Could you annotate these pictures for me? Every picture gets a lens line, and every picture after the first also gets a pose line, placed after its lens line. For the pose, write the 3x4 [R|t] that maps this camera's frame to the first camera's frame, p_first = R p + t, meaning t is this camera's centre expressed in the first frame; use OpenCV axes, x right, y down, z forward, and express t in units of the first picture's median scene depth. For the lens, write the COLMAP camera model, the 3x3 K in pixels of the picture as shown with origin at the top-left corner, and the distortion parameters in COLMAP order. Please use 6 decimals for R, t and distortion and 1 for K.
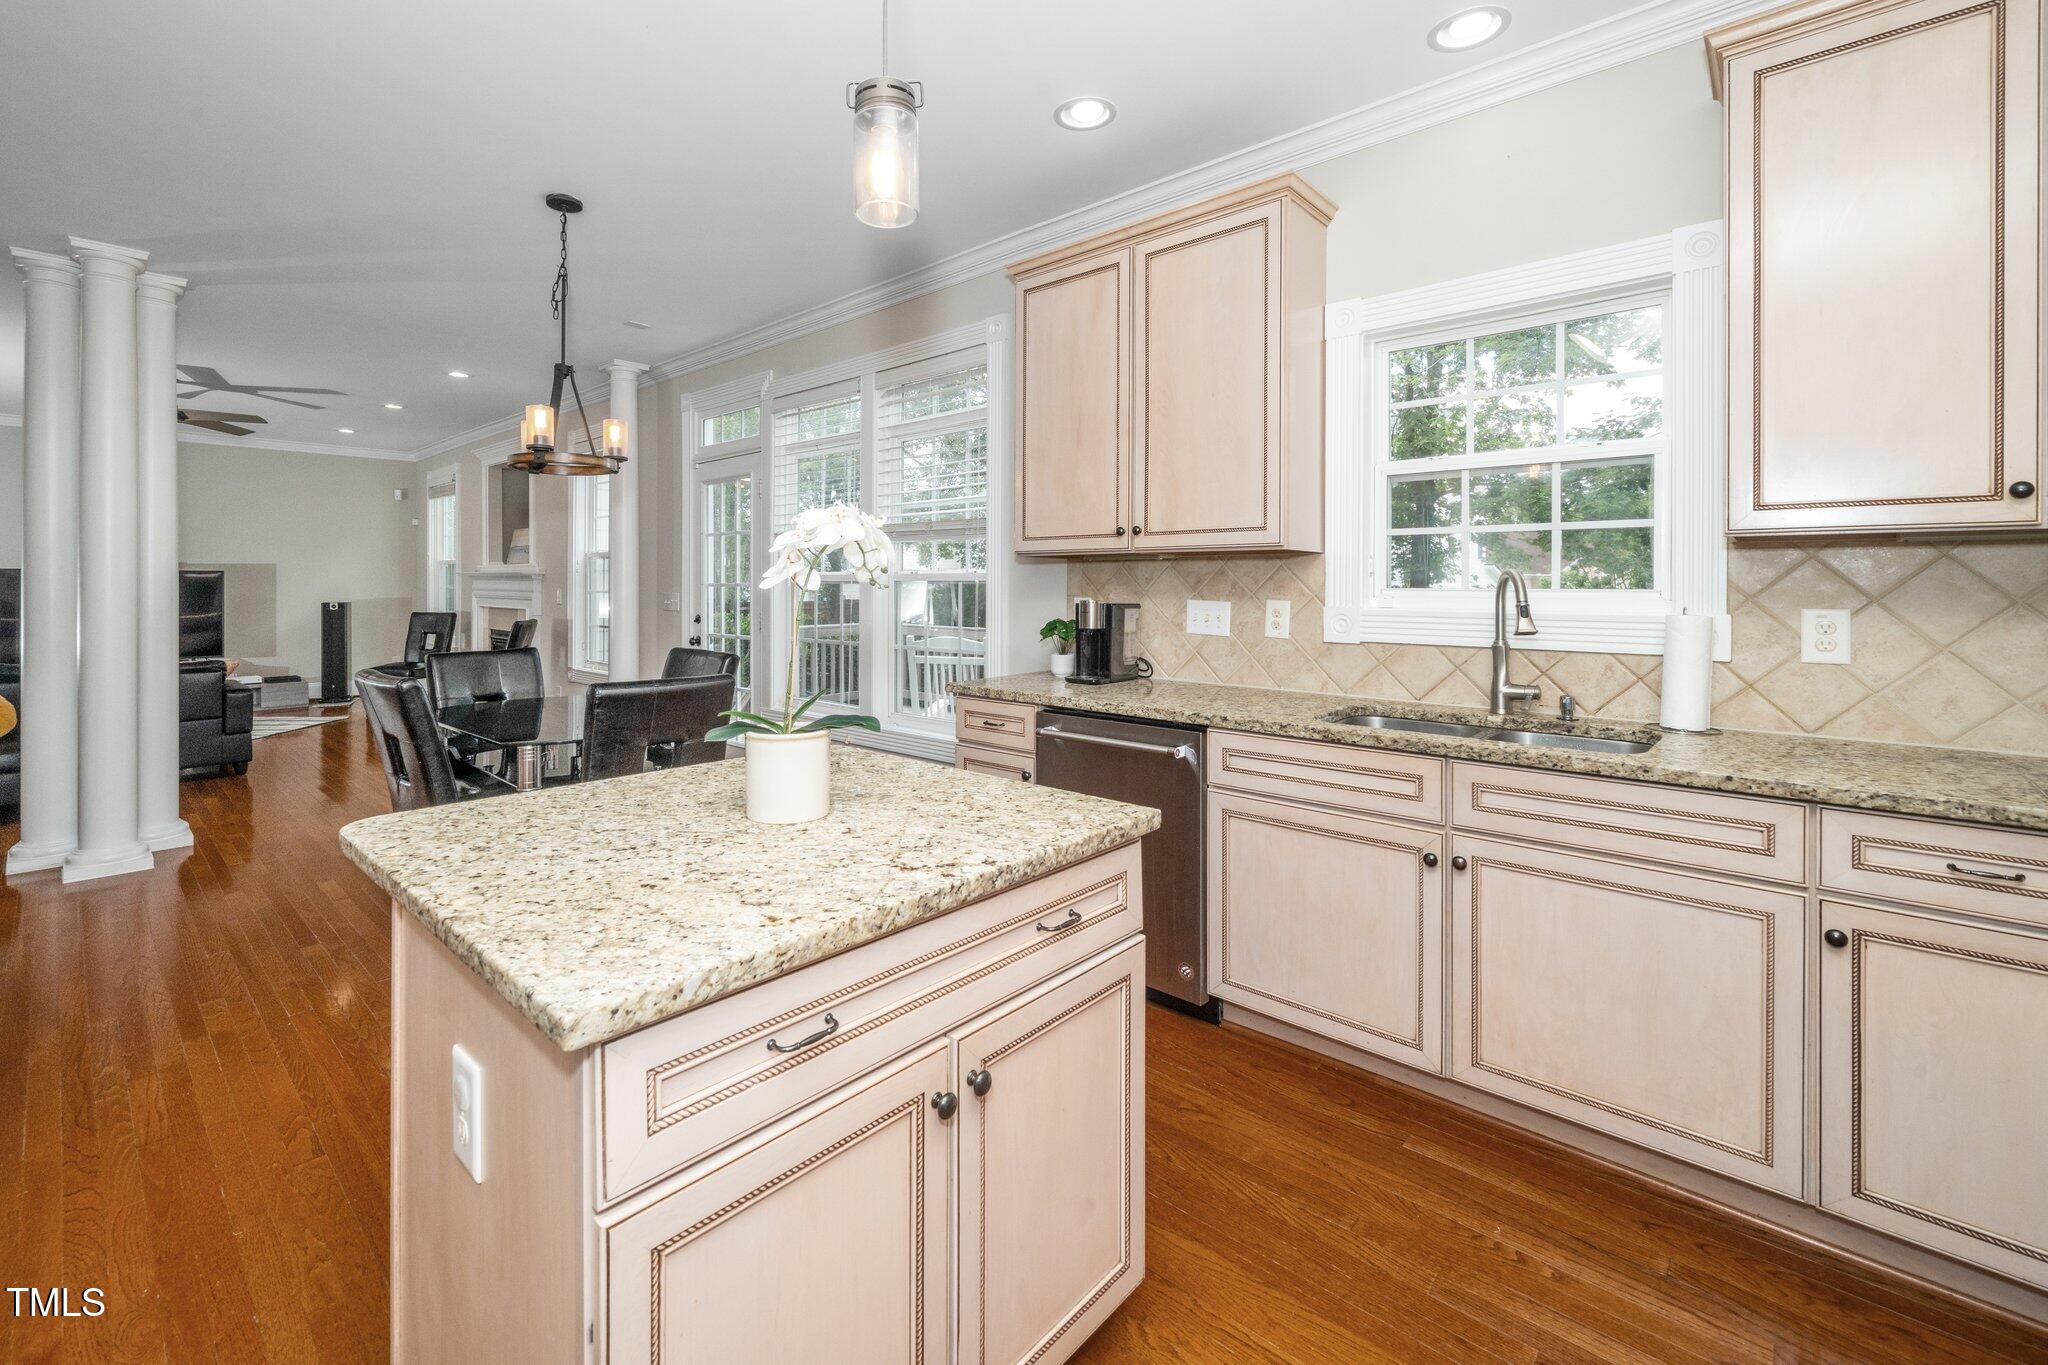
lens RADIAL K [[869.0, 0, 1024.4], [0, 869.0, 587.4], [0, 0, 1]] dist [0.002084, -0.000234]
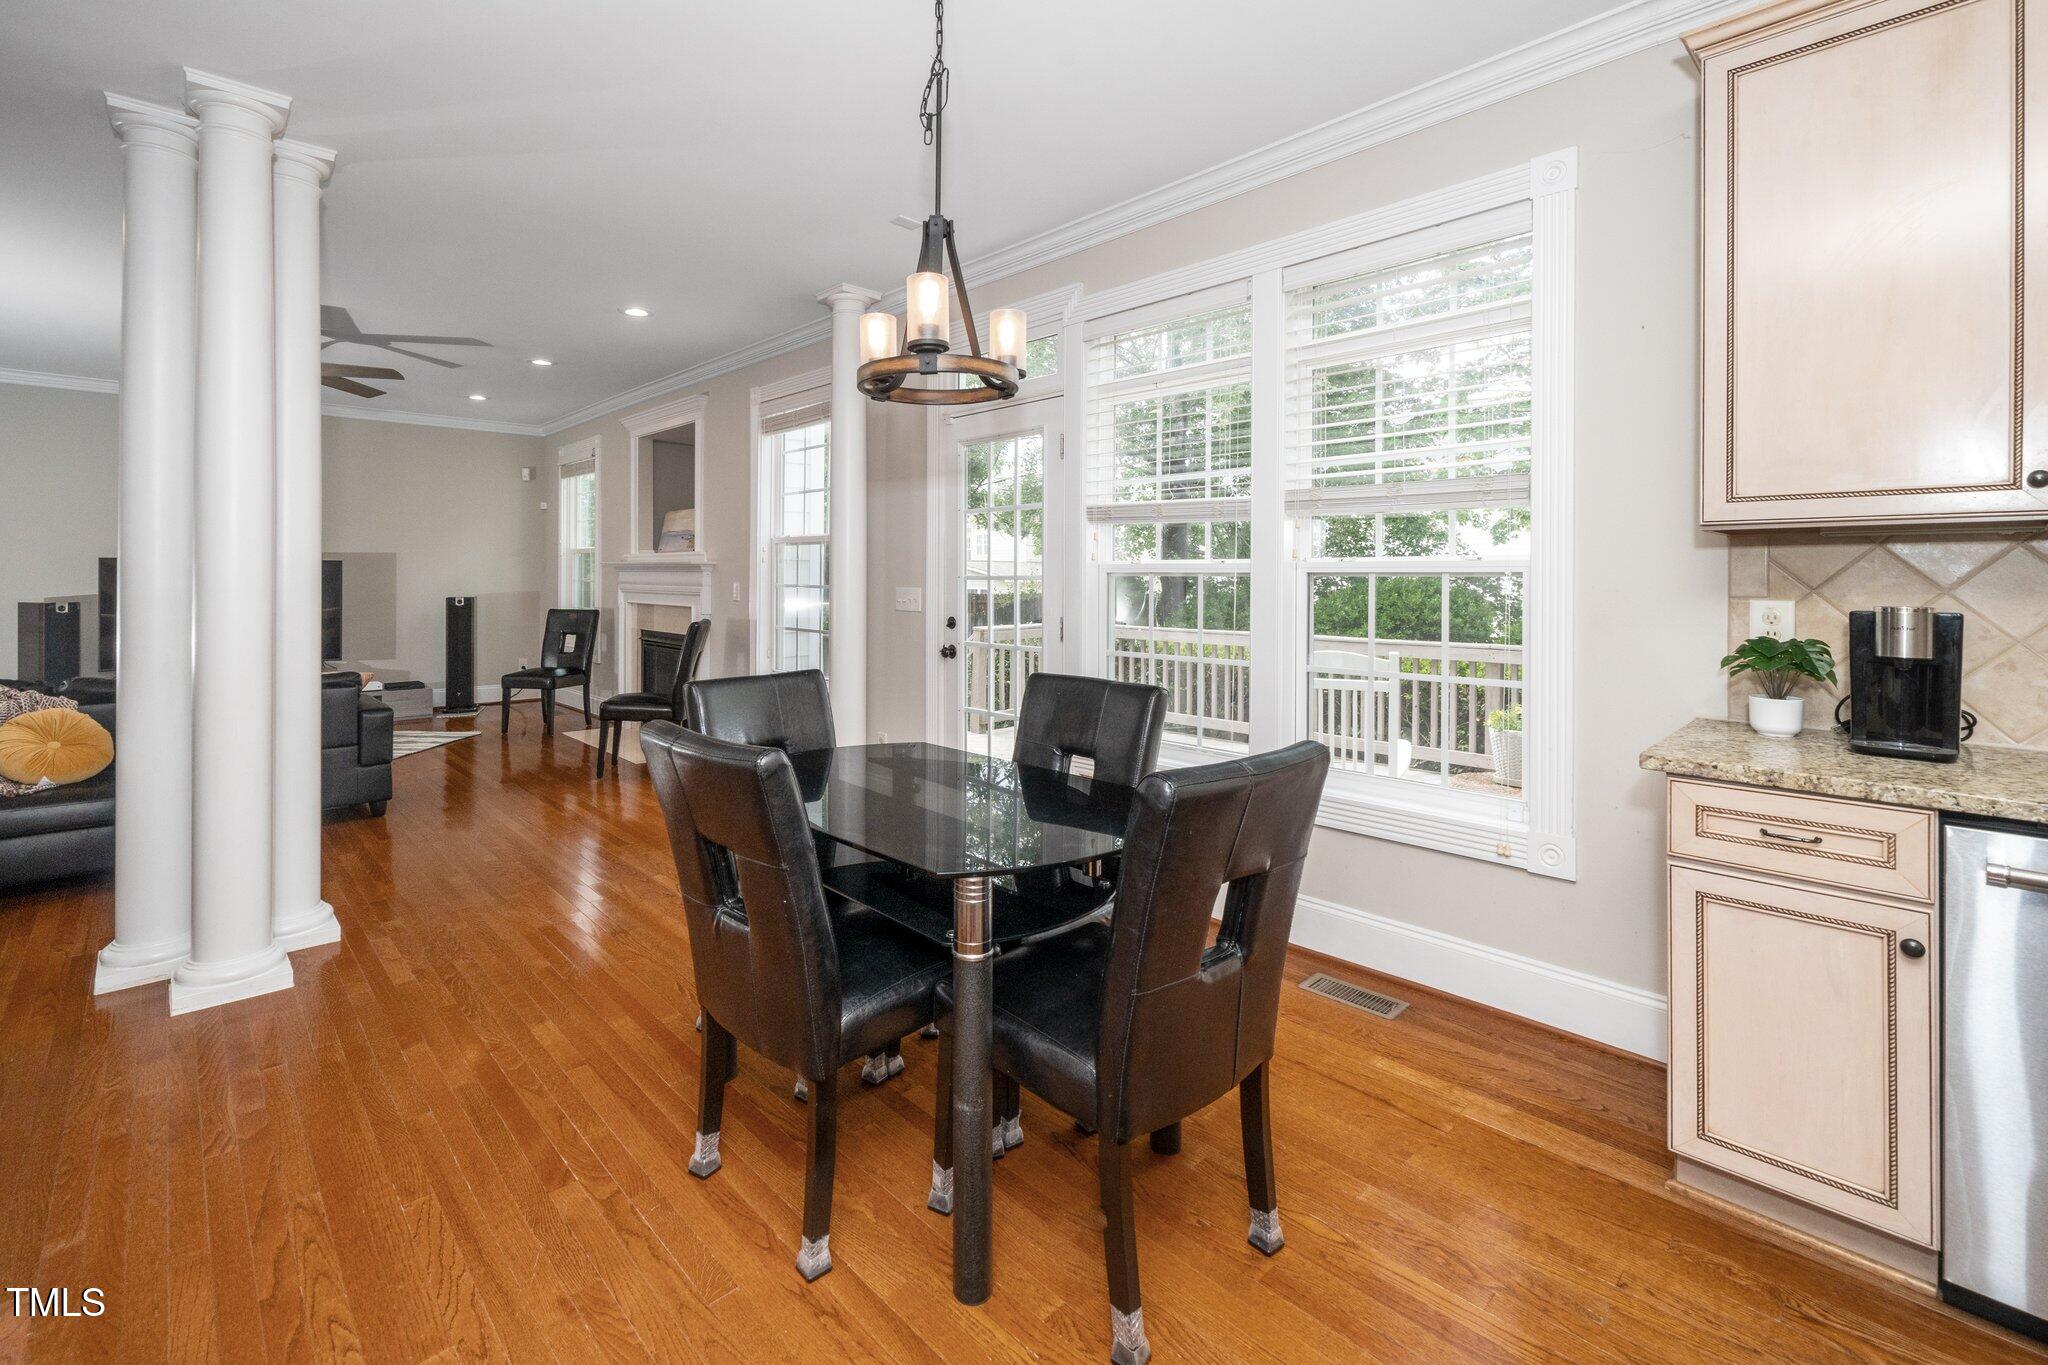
lens RADIAL K [[872.4, 0, 1019.4], [0, 872.4, 576.7], [0, 0, 1]] dist [-0.002091, 0.000012]
pose [[0.998196, 0.001288, -0.060018, -0.241447], [-0.001521, 0.999992, -0.003828, -0.000716], [0.060012, 0.003913, 0.998190, 0.216249]]
